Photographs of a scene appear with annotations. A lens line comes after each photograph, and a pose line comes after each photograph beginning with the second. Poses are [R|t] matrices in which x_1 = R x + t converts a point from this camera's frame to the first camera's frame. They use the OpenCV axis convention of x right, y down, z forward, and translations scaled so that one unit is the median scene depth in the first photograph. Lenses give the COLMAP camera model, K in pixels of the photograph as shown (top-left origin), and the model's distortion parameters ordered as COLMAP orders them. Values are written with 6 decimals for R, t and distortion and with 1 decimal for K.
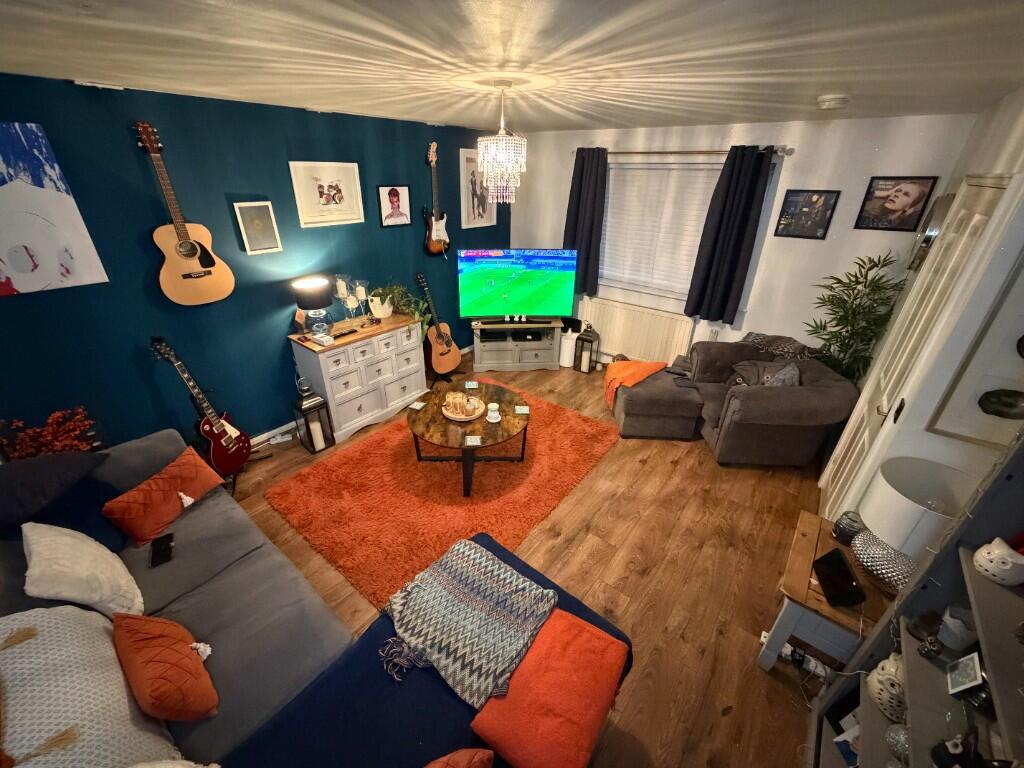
lens RADIAL K [[410.0, 0, 508.2], [0, 410.0, 384.5], [0, 0, 1]] dist [0.001279, -0.000195]
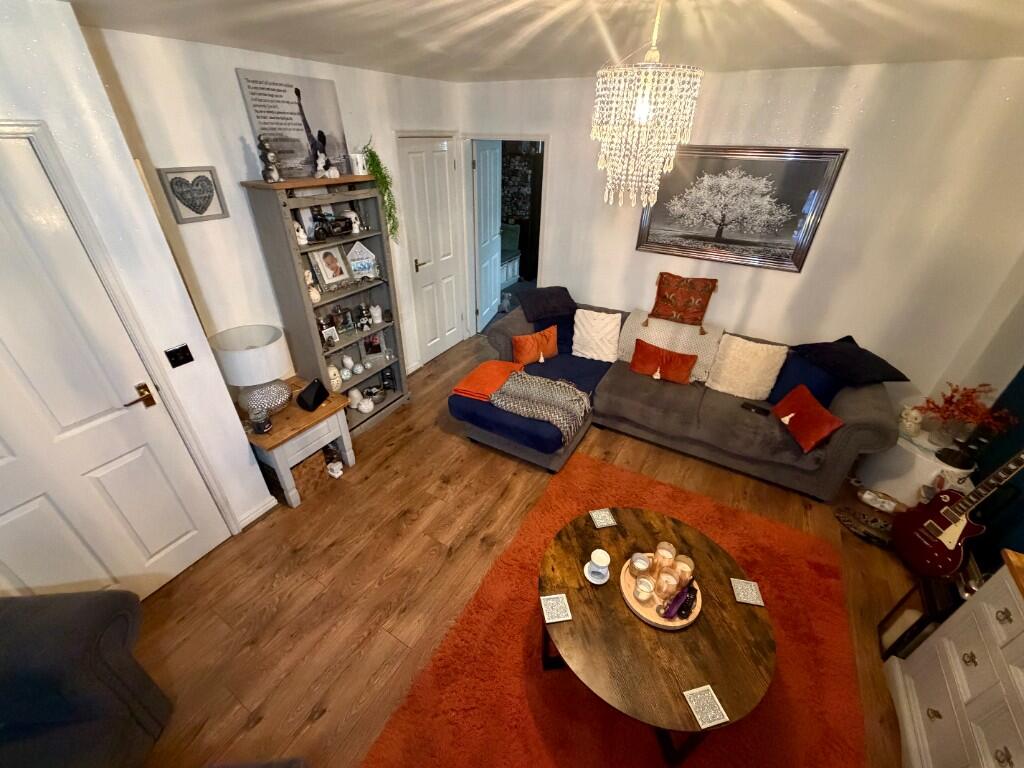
lens RADIAL K [[410.0, 0, 509.2], [0, 410.0, 383.8], [0, 0, 1]] dist [0.001279, -0.000195]
pose [[-0.988504, 0.052354, -0.141838, 0.176408], [-0.094785, 0.516290, 0.851152, -0.607870], [0.117791, 0.854812, -0.505393, 1.165071]]
